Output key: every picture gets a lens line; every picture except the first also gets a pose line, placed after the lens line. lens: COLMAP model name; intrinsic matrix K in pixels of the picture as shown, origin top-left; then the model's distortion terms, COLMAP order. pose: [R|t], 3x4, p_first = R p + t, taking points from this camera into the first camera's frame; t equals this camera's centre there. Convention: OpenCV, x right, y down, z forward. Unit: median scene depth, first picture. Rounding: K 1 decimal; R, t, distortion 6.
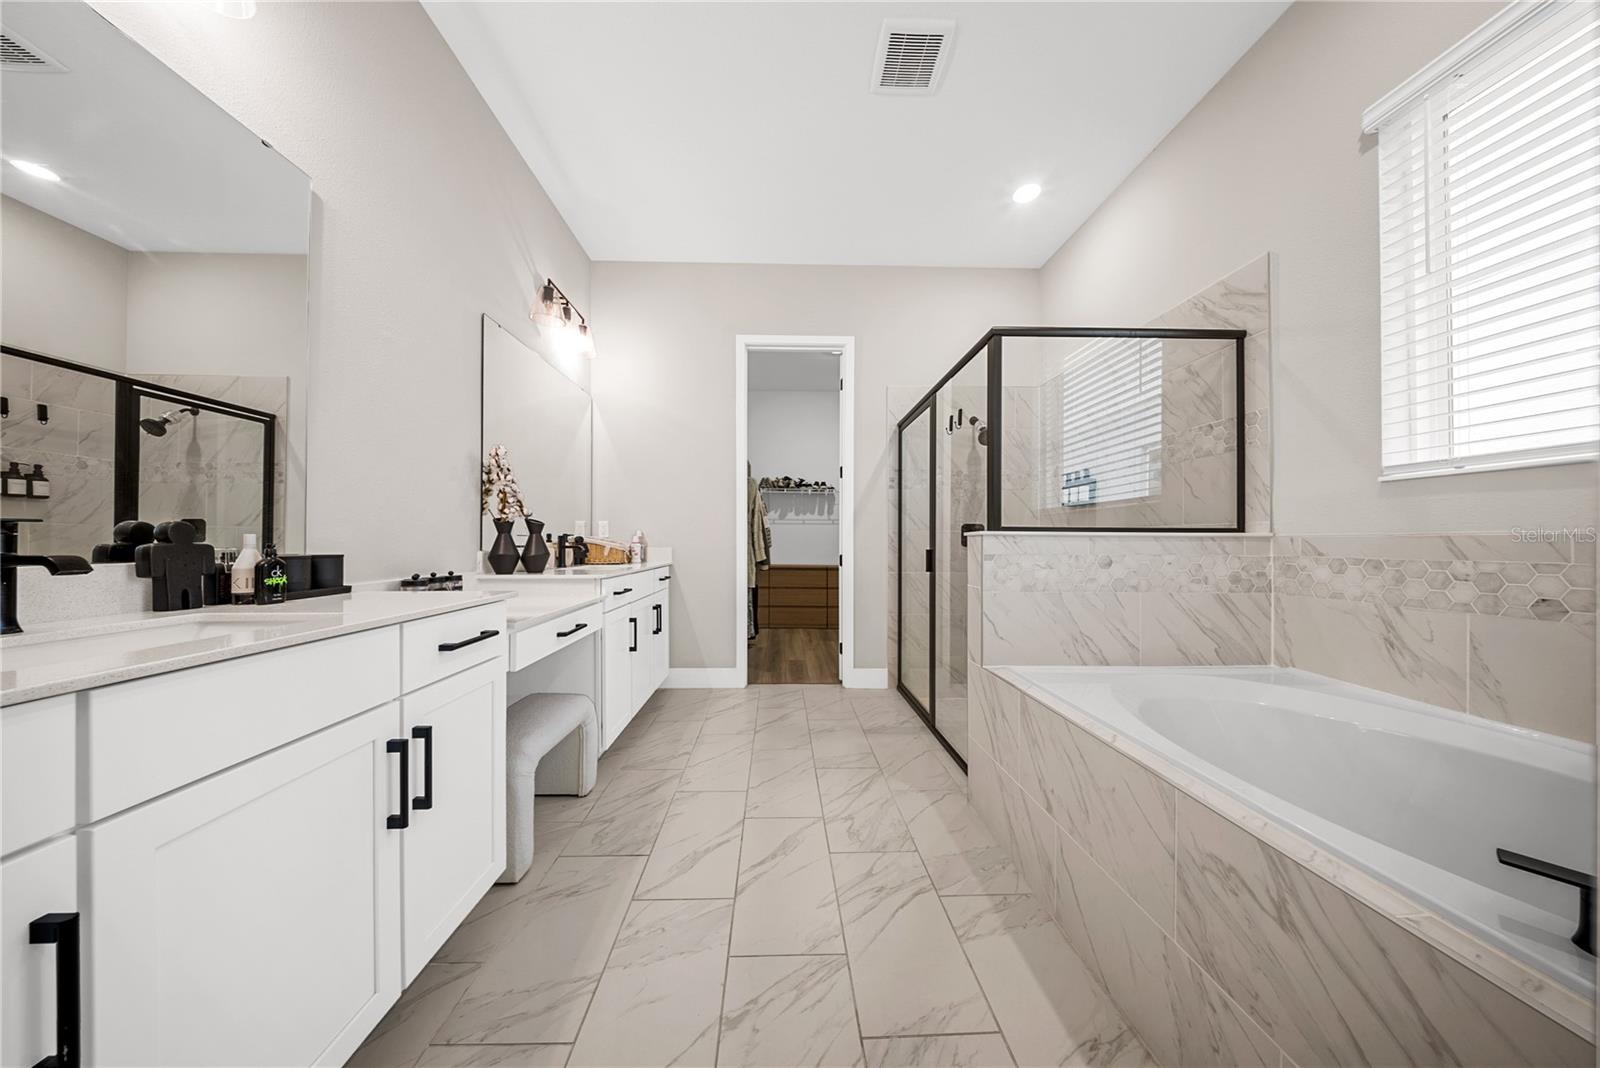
lens RADIAL K [[478.1, 0, 792.5], [0, 478.1, 528.2], [0, 0, 1]] dist [-0.000302, -0.000074]
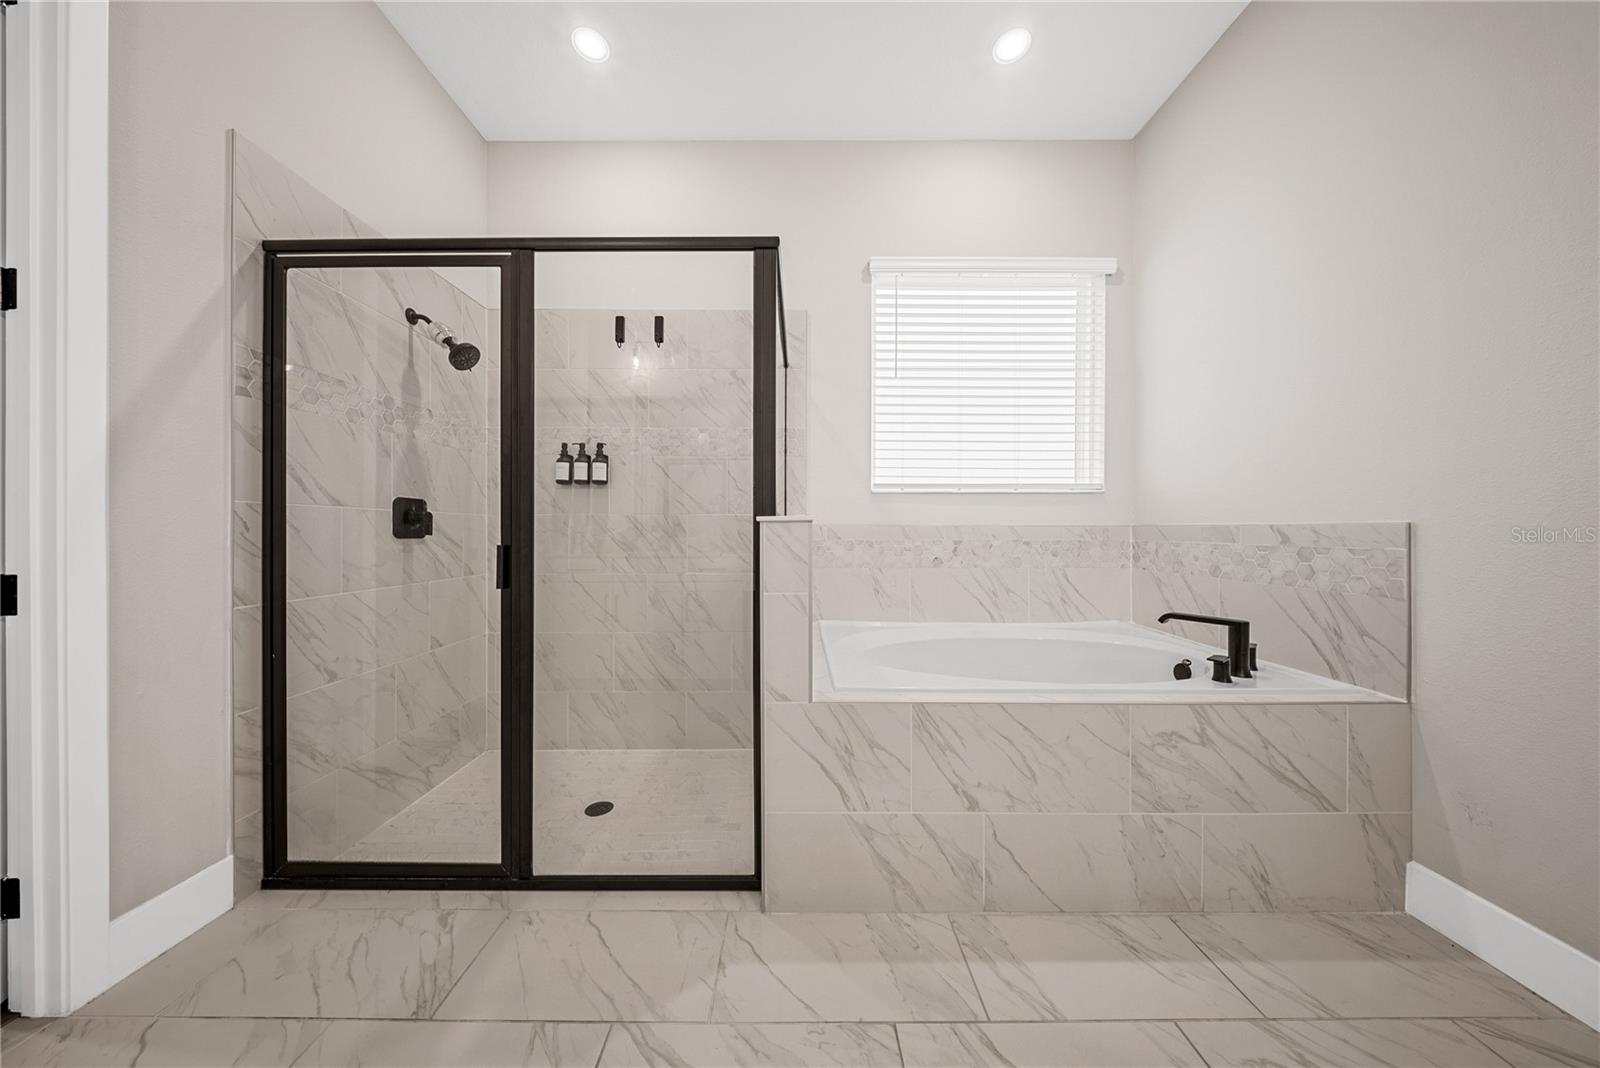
lens RADIAL K [[478.1, 0, 792.5], [0, 478.1, 528.2], [0, 0, 1]] dist [-0.000302, -0.000074]
pose [[0.034031, 0.000746, 0.999421, -0.400601], [-0.028934, 0.999581, 0.000239, 0.031152], [-0.999002, -0.028925, 0.034038, 1.219313]]
